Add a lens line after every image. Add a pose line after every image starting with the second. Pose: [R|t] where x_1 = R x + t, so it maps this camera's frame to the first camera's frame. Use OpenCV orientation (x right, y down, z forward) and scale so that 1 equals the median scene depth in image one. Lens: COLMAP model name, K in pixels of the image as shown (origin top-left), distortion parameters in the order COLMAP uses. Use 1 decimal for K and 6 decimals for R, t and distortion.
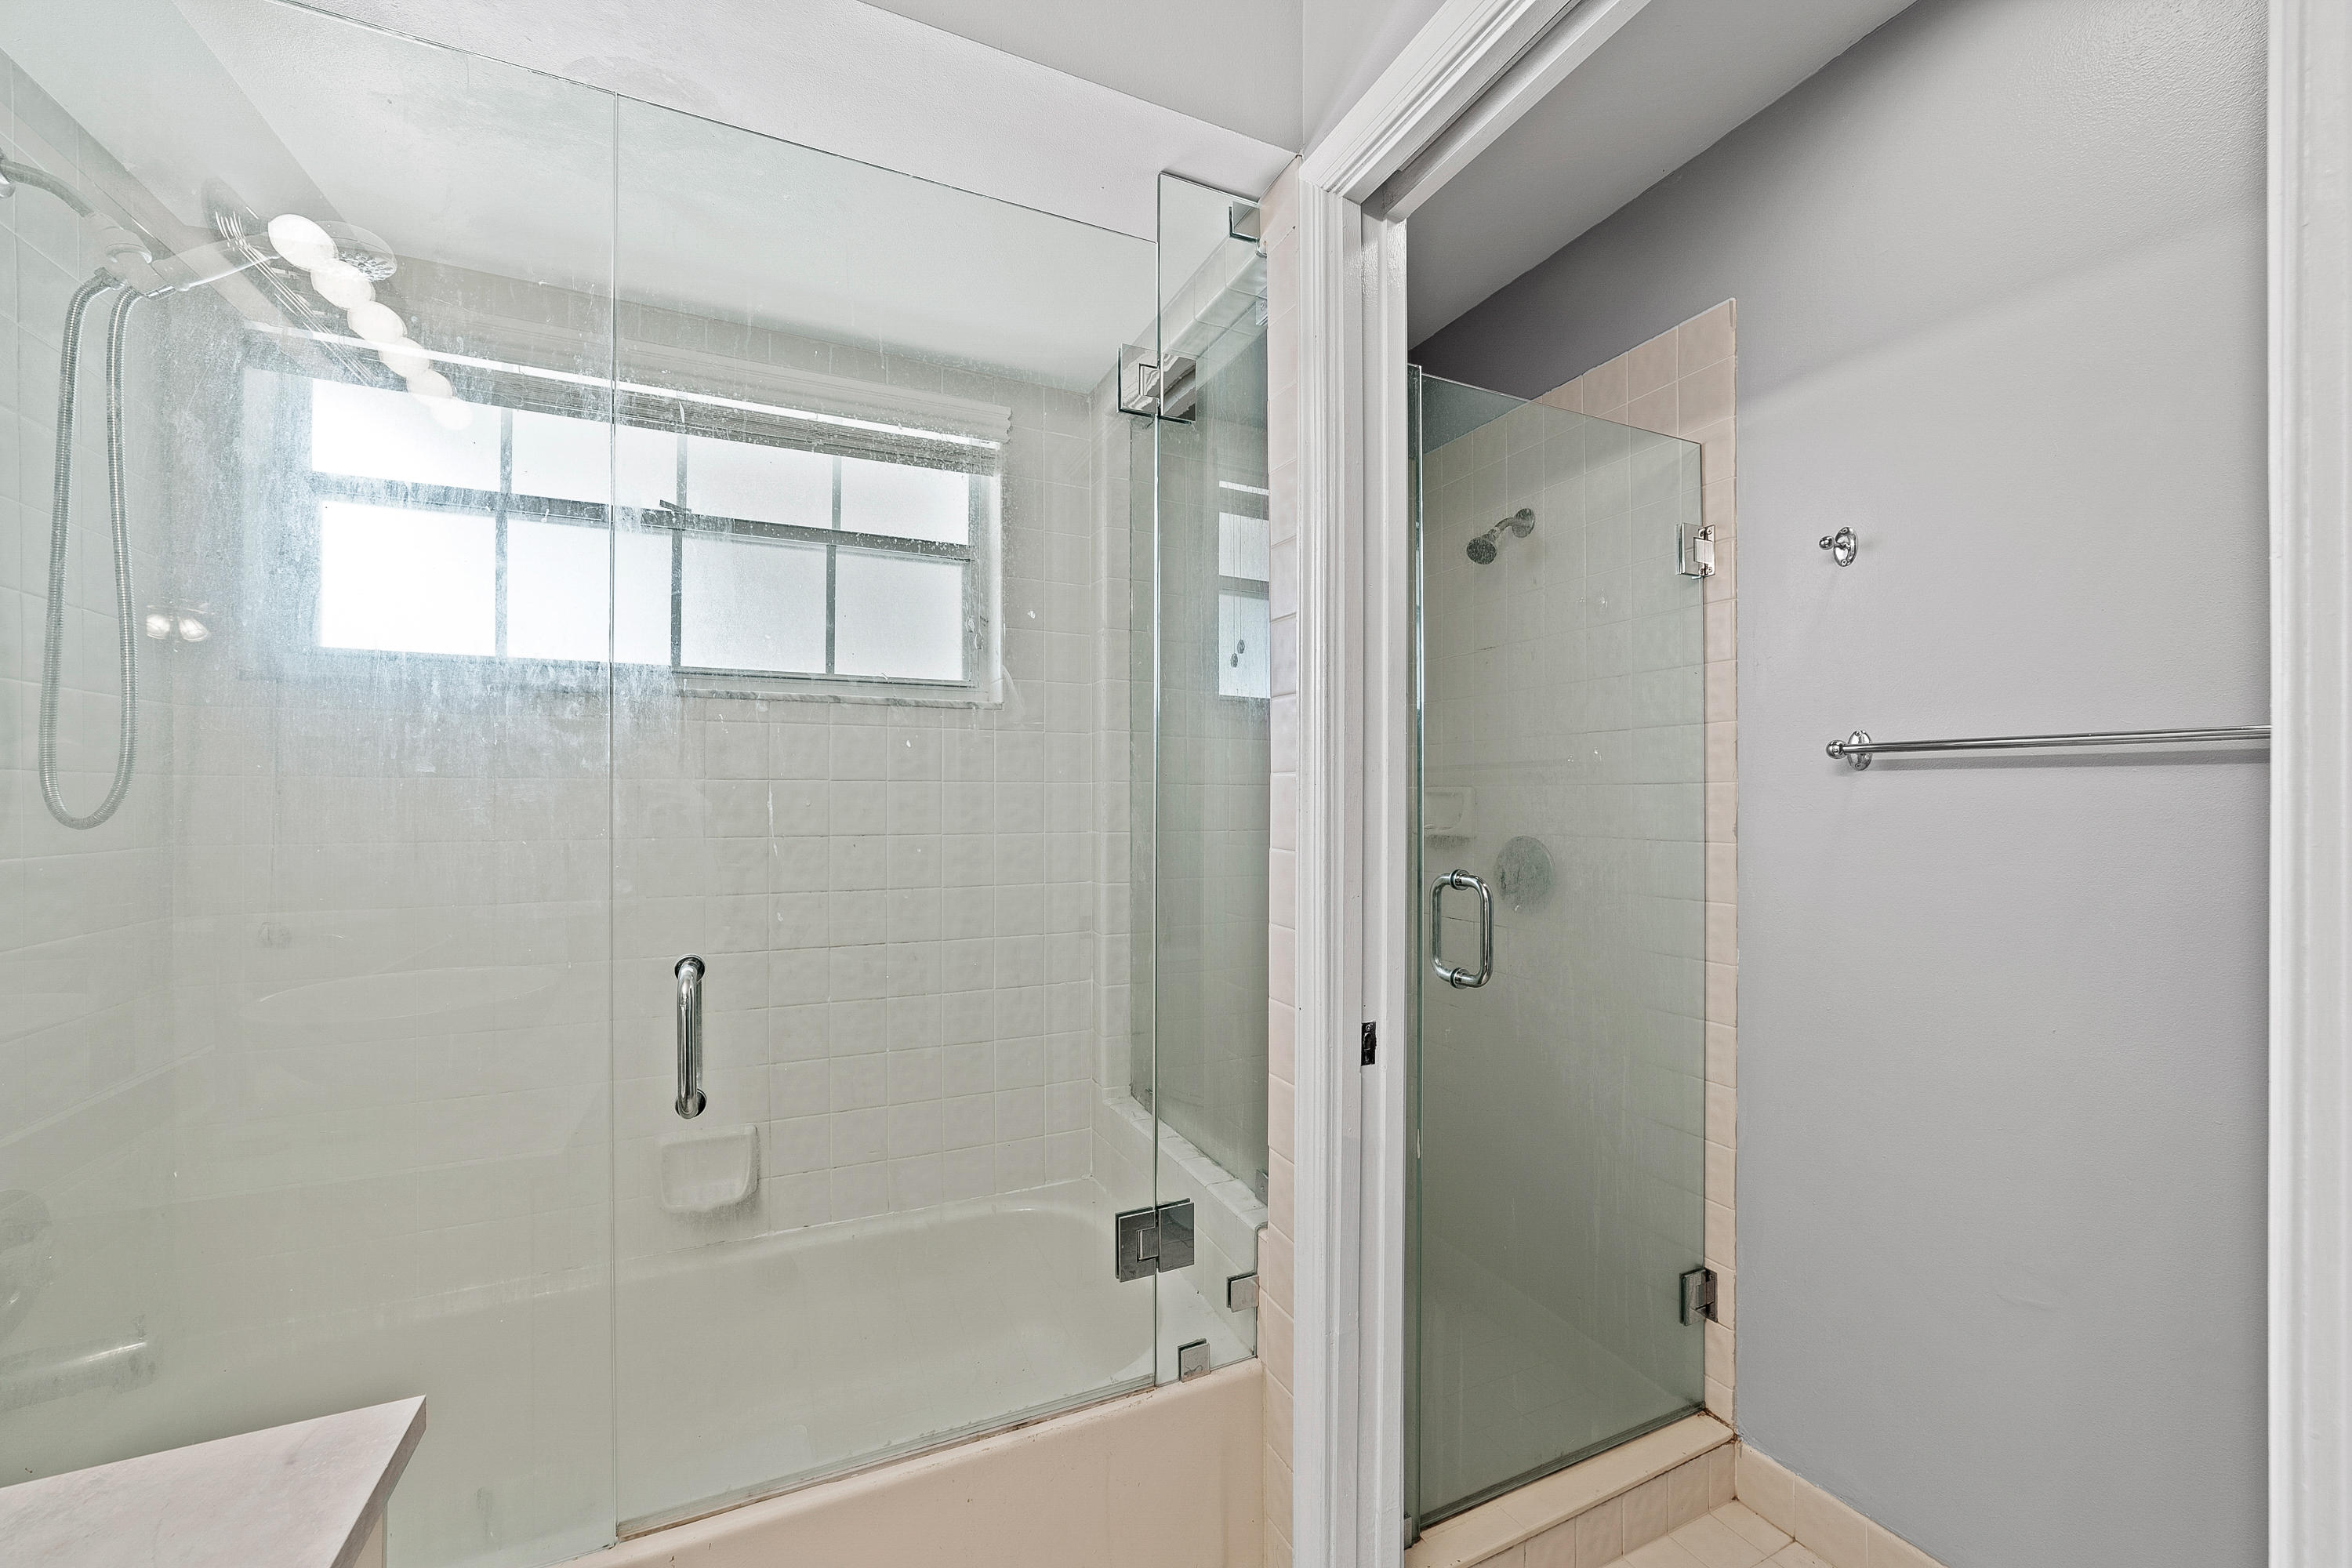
lens RADIAL K [[905.0, 0, 1172.3], [0, 905.0, 793.4], [0, 0, 1]] dist [-0.035445, 0.013438]
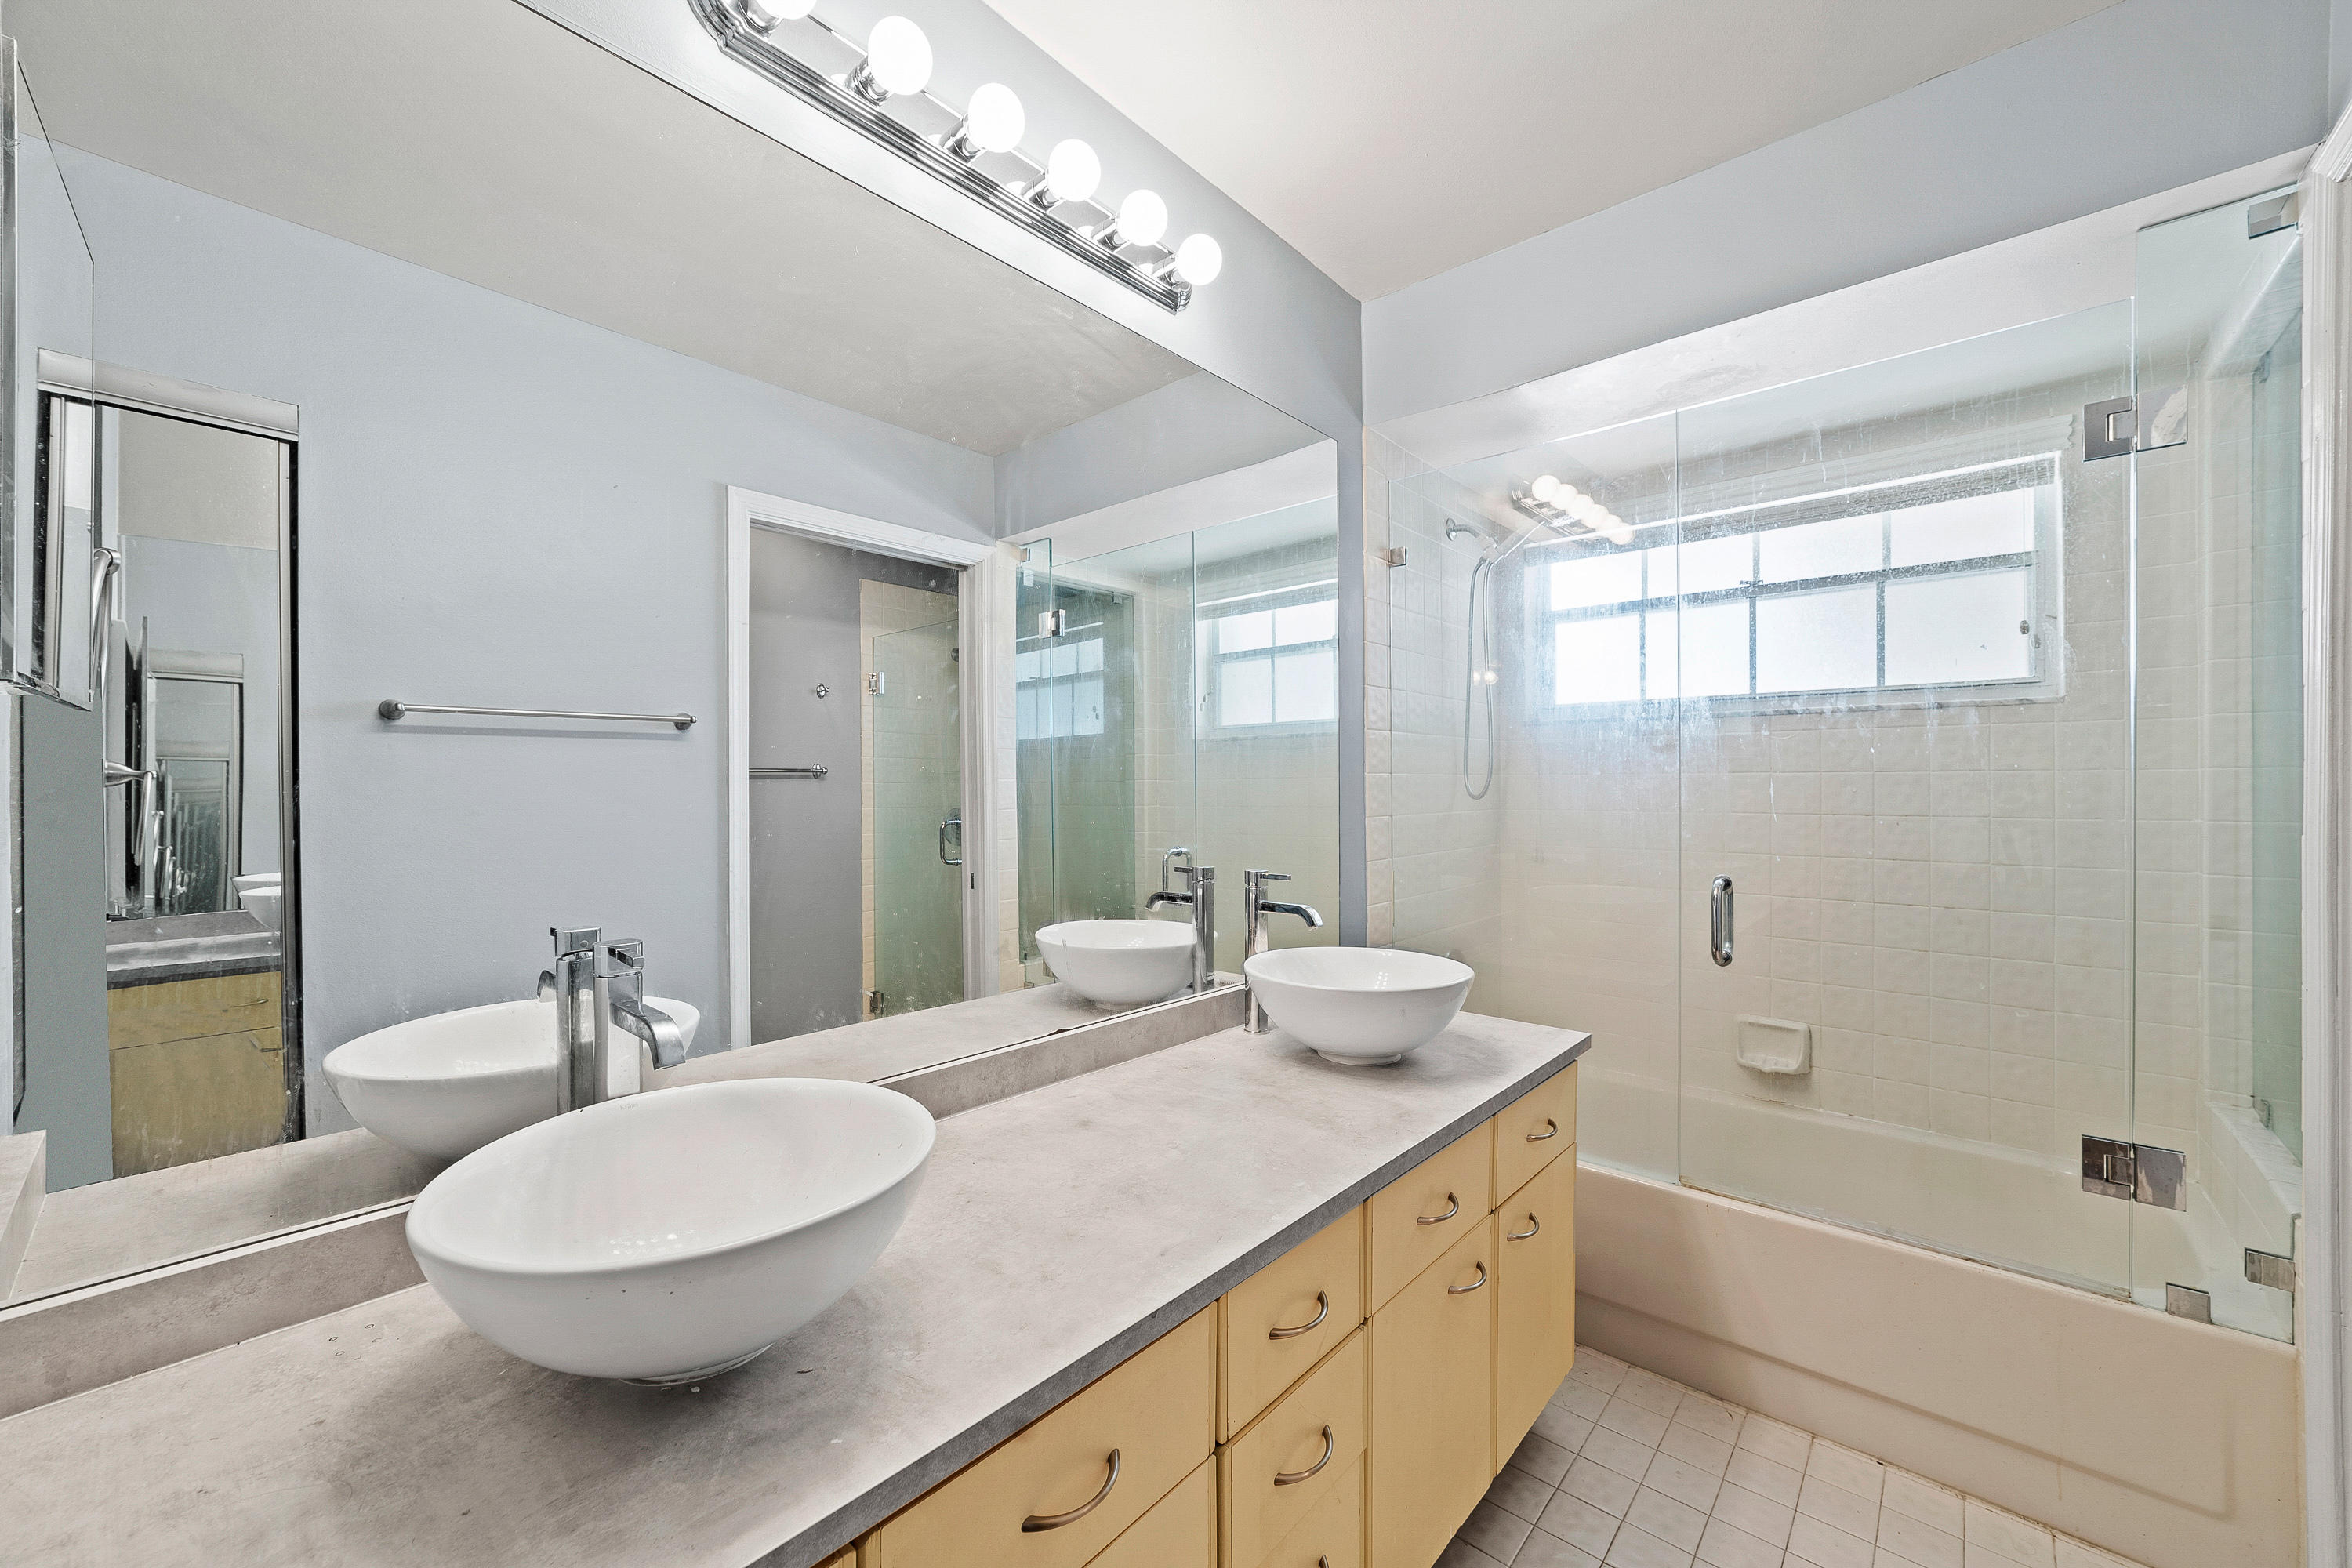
lens RADIAL K [[905.0, 0, 1172.3], [0, 905.0, 793.4], [0, 0, 1]] dist [-0.035445, 0.013438]
pose [[0.390867, 0.006454, -0.920424, 0.402837], [0.006552, 0.999931, 0.009794, -0.003529], [0.920424, -0.009859, 0.390798, -0.419956]]
